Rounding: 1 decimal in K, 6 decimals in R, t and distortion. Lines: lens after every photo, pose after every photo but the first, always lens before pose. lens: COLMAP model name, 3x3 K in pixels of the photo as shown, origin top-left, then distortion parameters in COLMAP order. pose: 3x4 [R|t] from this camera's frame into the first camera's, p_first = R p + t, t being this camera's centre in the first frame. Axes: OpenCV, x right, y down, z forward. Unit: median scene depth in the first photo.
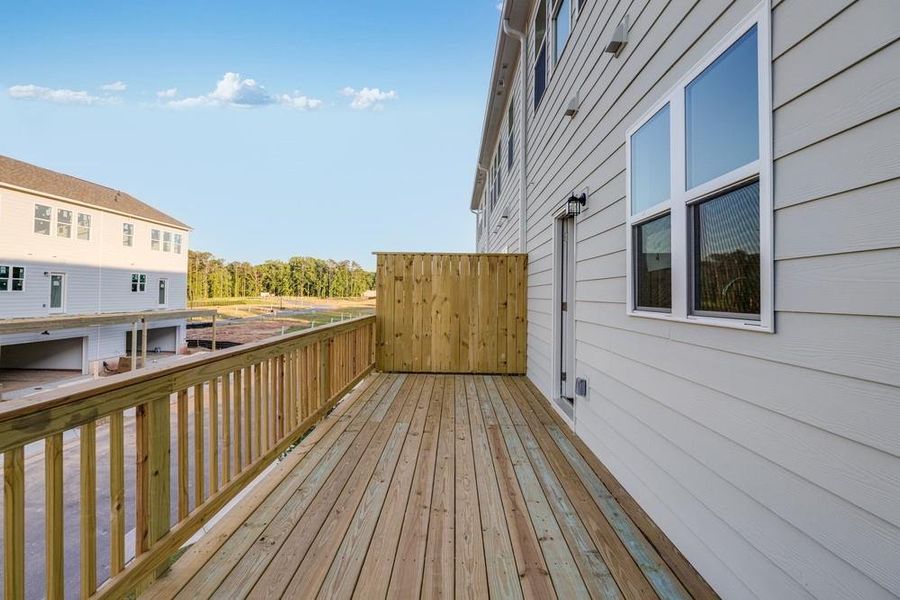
lens RADIAL K [[398.2, 0, 447.2], [0, 398.2, 295.1], [0, 0, 1]] dist [0.001960, 0.000458]
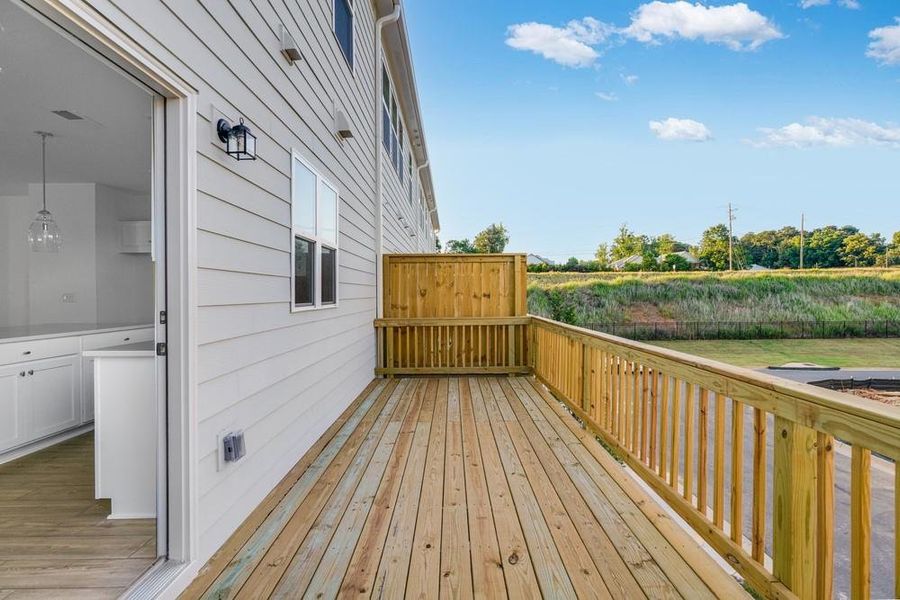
lens RADIAL K [[398.2, 0, 447.2], [0, 398.2, 295.1], [0, 0, 1]] dist [0.001960, 0.000458]
pose [[-0.999963, -0.002544, -0.008254, 0.021951], [-0.002593, 0.999979, 0.005916, -0.008206], [0.008239, 0.005938, -0.999948, 2.154468]]
